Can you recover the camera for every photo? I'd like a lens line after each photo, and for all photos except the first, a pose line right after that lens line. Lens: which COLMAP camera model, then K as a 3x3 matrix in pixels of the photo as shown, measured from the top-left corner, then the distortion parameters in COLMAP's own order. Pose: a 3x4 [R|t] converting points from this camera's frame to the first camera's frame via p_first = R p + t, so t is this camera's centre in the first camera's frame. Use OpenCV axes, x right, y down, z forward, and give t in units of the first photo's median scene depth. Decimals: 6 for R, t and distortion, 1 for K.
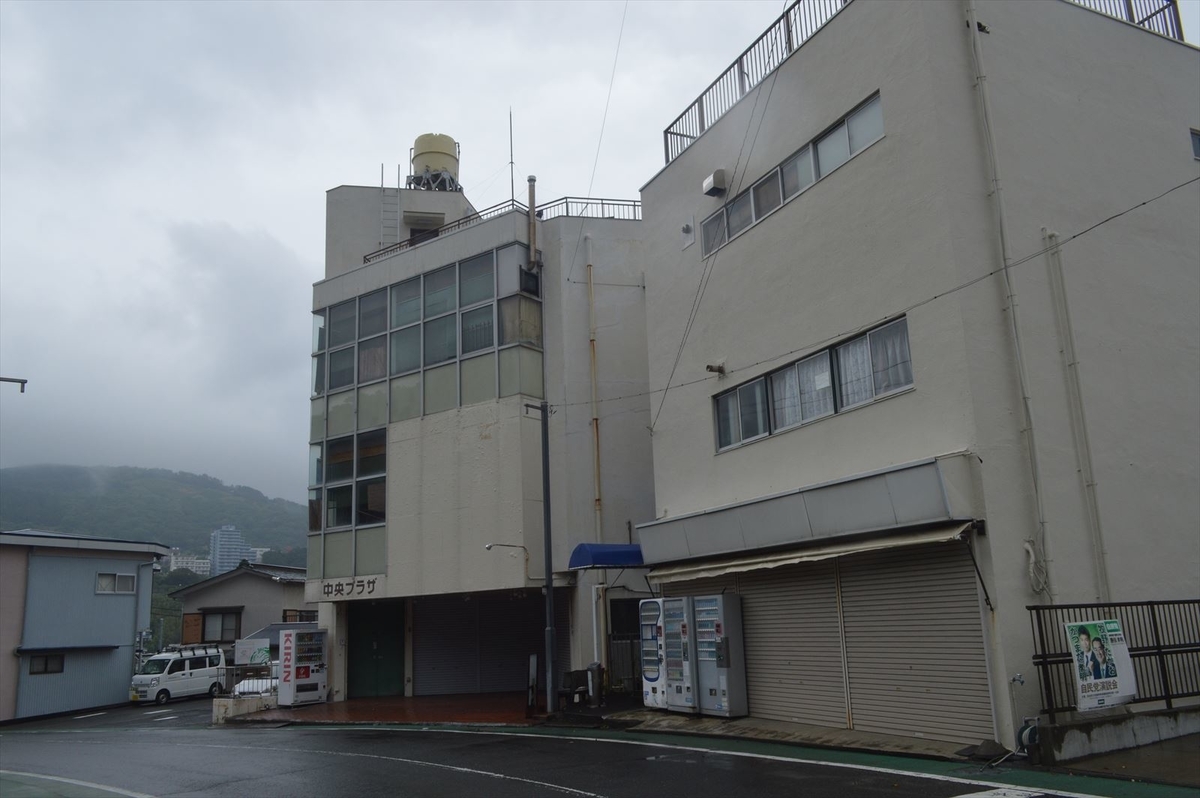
lens RADIAL K [[957.5, 0, 588.5], [0, 957.5, 403.3], [0, 0, 1]] dist [-0.015633, 0.008723]
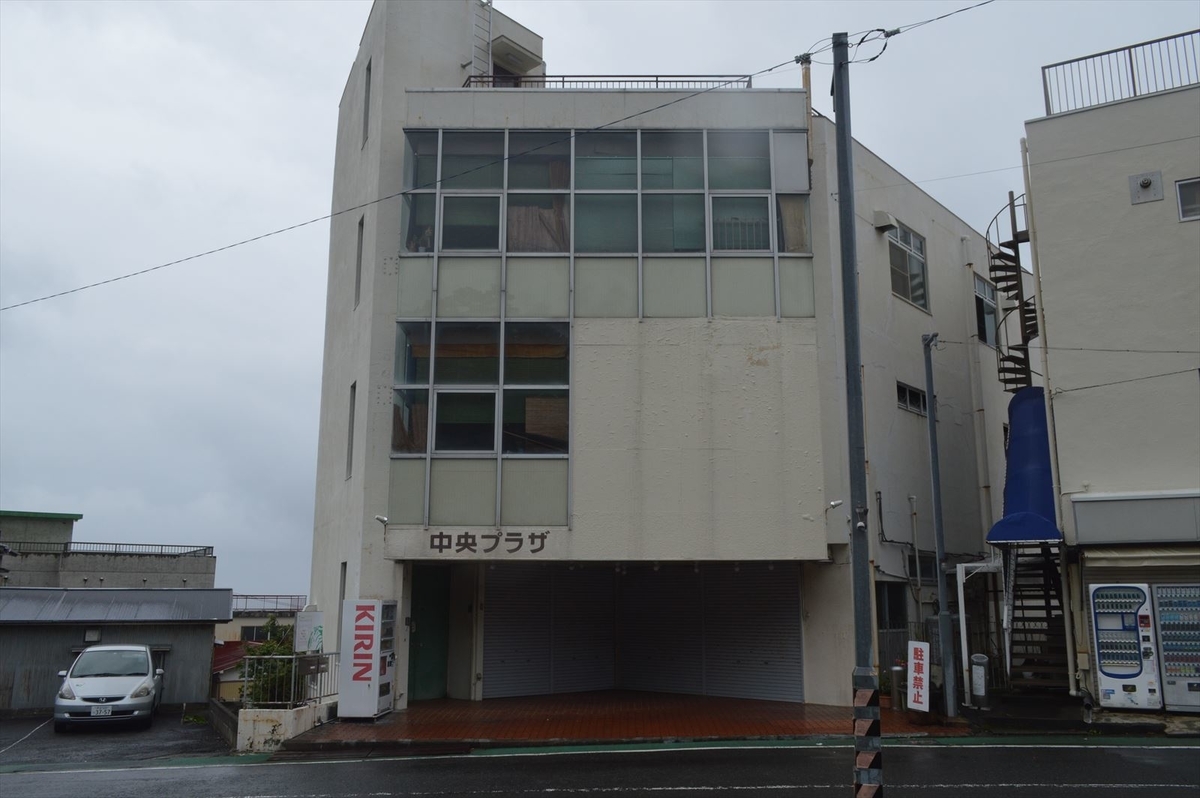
lens RADIAL K [[957.5, 0, 599.9], [0, 957.5, 399.8], [0, 0, 1]] dist [-0.015633, 0.008723]
pose [[0.800873, 0.165654, 0.575466, -0.605703], [-0.166514, 0.984682, -0.051714, 0.117464], [-0.575217, -0.054407, 0.816189, 0.411647]]
